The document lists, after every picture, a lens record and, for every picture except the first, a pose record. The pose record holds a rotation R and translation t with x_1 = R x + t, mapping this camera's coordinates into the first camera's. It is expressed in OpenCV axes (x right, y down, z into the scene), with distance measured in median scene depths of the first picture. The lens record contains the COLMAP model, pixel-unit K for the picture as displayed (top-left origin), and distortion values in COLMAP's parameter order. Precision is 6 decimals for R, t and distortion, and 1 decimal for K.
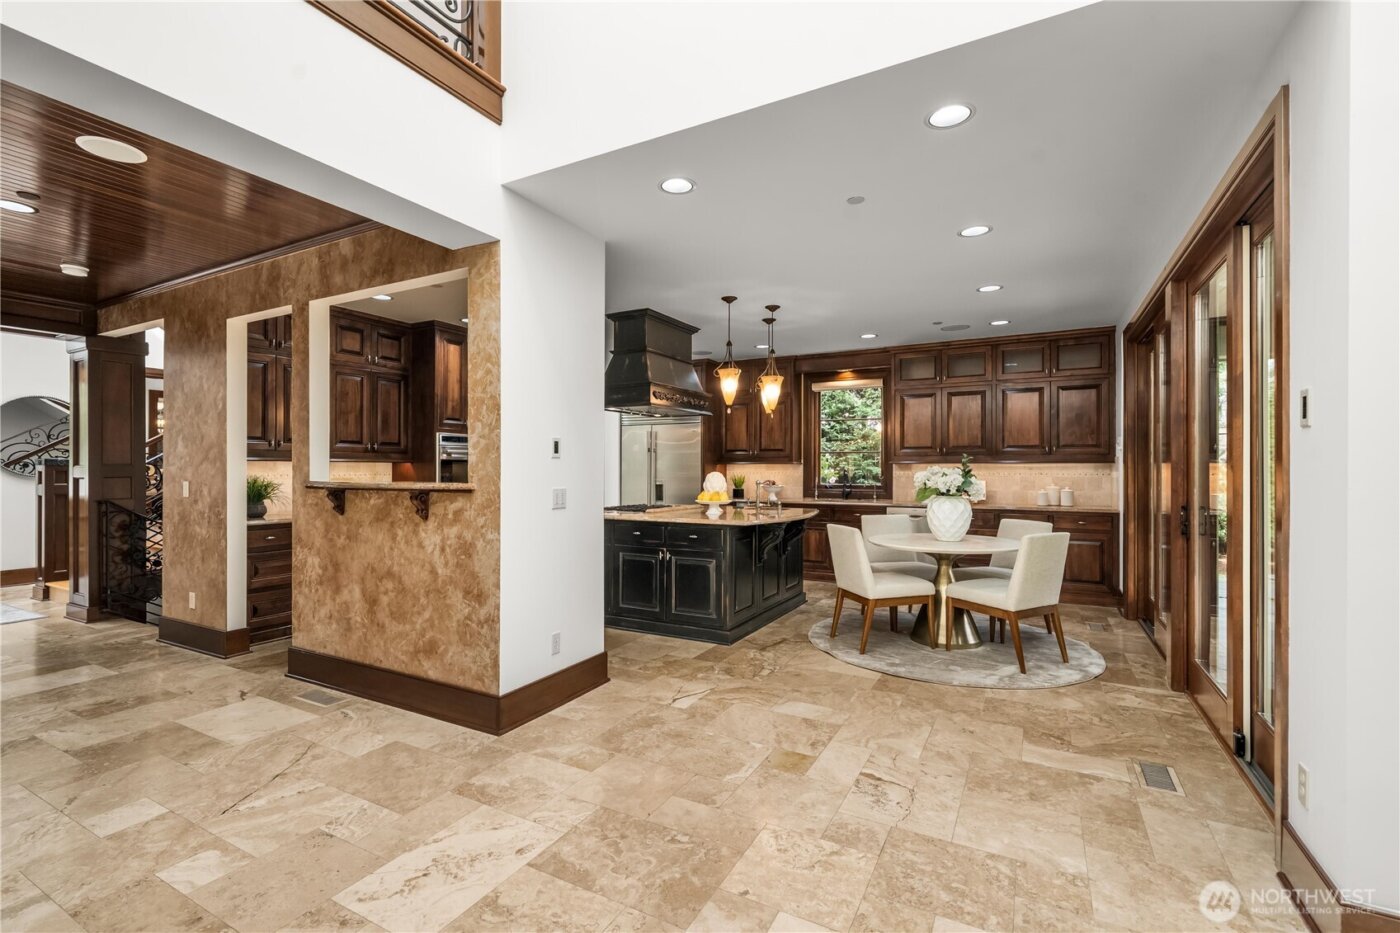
lens RADIAL K [[621.4, 0, 699.3], [0, 621.4, 470.9], [0, 0, 1]] dist [0.004234, -0.000092]
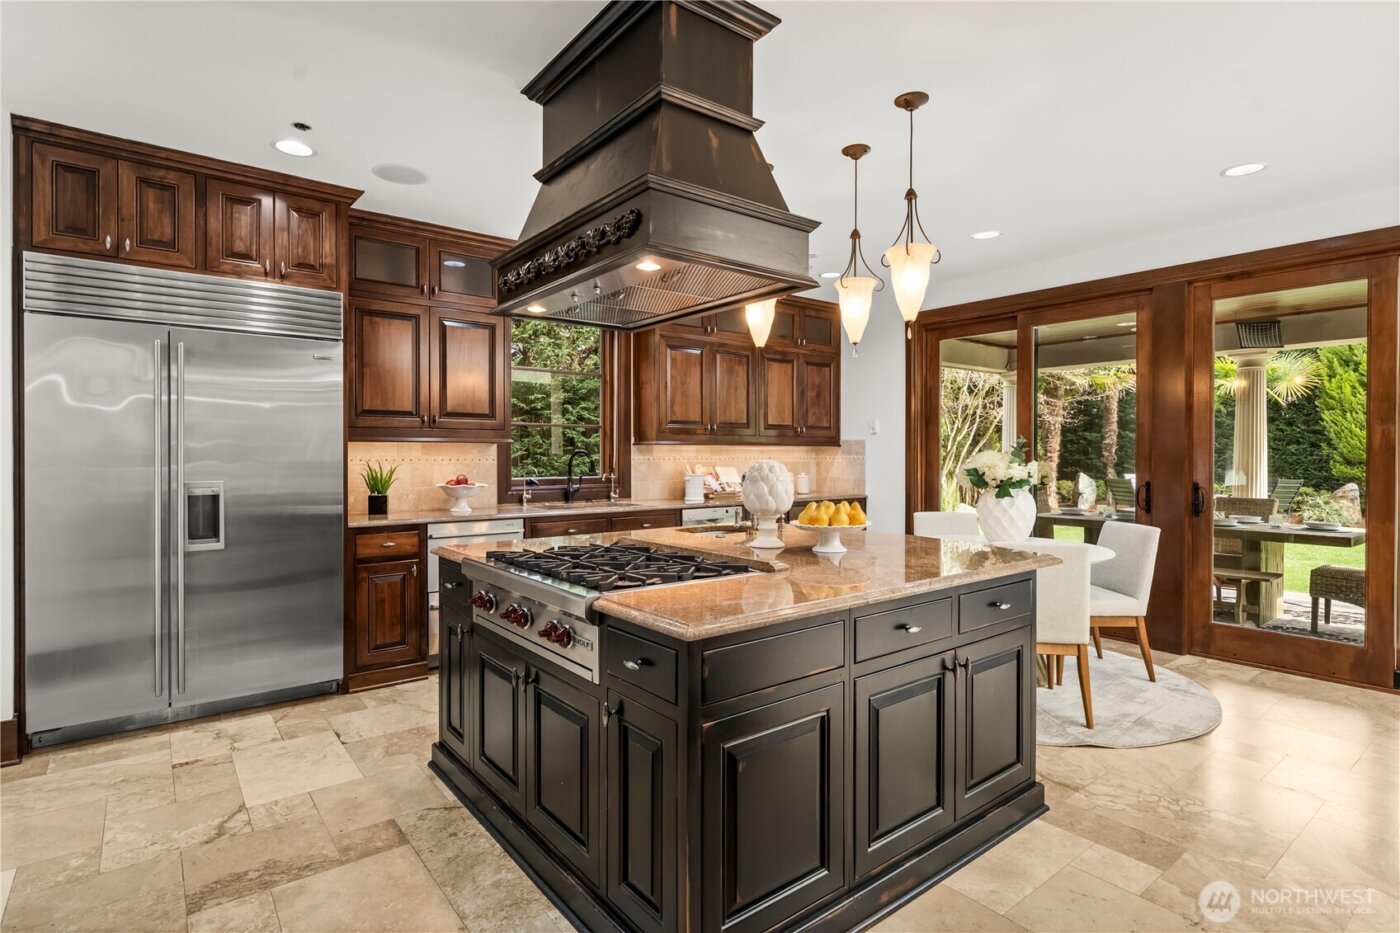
lens RADIAL K [[693.3, 0, 701.6], [0, 693.3, 458.9], [0, 0, 1]] dist [0.003100, 0.000494]
pose [[0.390068, -0.010670, 0.920724, -0.470552], [-0.004341, 0.999900, 0.013427, -0.008054], [-0.920776, -0.009235, 0.389983, 0.850231]]
